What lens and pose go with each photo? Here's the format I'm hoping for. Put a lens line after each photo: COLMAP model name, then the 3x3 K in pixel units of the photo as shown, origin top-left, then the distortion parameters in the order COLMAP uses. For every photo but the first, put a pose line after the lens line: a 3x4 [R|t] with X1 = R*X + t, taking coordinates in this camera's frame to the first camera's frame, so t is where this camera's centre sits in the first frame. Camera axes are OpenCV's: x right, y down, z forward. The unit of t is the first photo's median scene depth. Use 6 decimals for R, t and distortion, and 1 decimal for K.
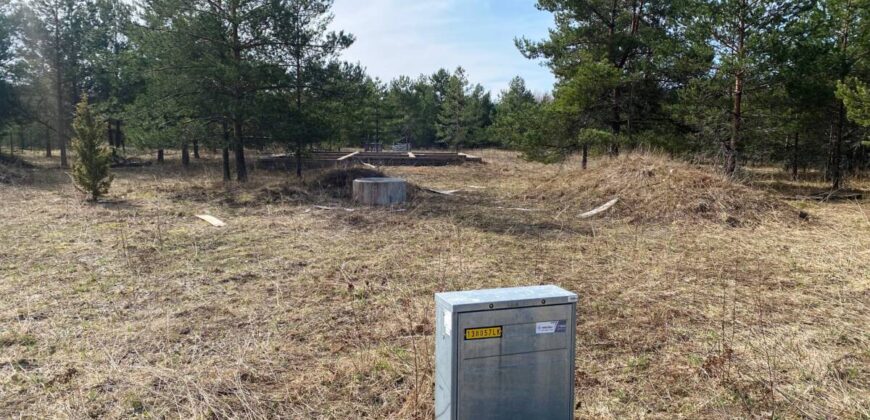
lens RADIAL K [[614.1, 0, 435.0], [0, 614.1, 210.0], [0, 0, 1]] dist [0.000564, 0.000015]
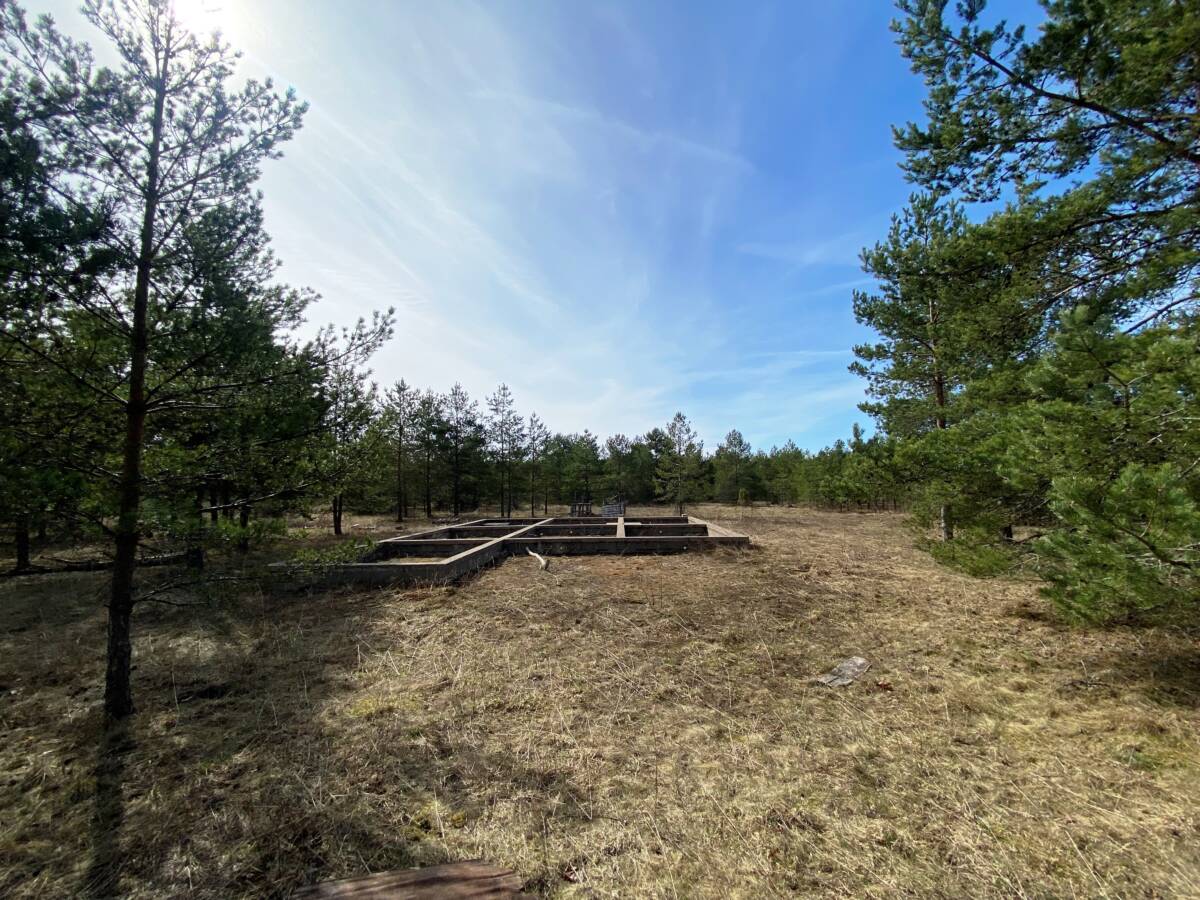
lens RADIAL K [[488.6, 0, 600.0], [0, 488.6, 450.0], [0, 0, 1]] dist [0.015127, -0.019078]
pose [[0.994592, -0.032930, -0.098503, -0.003133], [0.012355, 0.979185, -0.202596, -0.026738], [0.103124, 0.200283, 0.974296, 0.200020]]
